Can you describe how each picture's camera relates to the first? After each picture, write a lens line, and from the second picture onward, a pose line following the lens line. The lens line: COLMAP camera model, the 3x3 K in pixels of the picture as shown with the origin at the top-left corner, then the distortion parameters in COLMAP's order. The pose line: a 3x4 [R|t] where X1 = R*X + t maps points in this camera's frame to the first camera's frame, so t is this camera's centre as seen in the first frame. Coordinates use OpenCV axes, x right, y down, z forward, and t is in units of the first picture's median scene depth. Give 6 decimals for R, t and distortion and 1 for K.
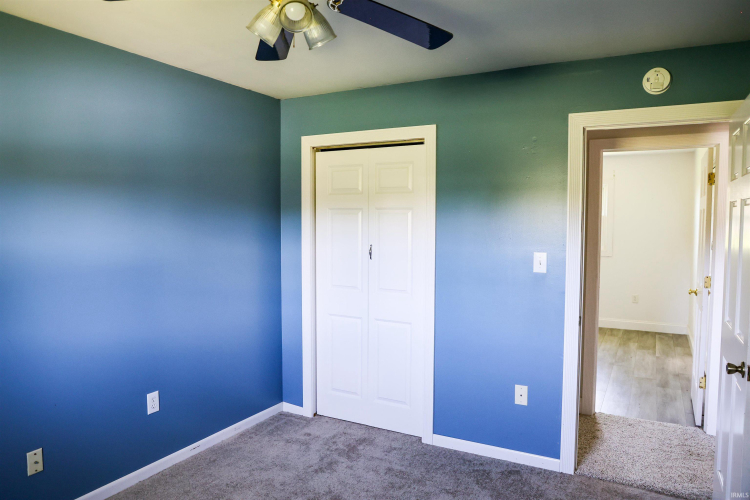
lens RADIAL K [[504.5, 0, 375.0], [0, 504.5, 250.0], [0, 0, 1]] dist [-0.099629, 0.046125]
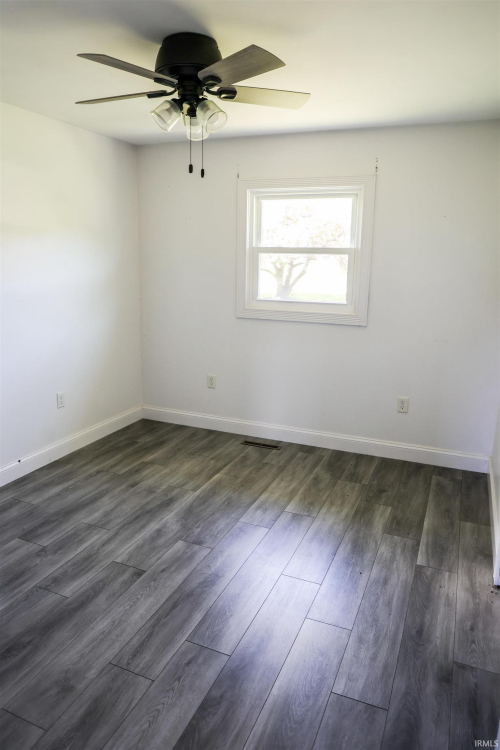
lens RADIAL K [[504.5, 0, 250.0], [0, 504.5, 375.0], [0, 0, 1]] dist [-0.099629, 0.046125]
pose [[0.993963, -0.007756, 0.109443, 0.306966], [-0.010763, 0.985794, 0.167615, -0.024903], [-0.109189, -0.167781, 0.979759, 0.492923]]
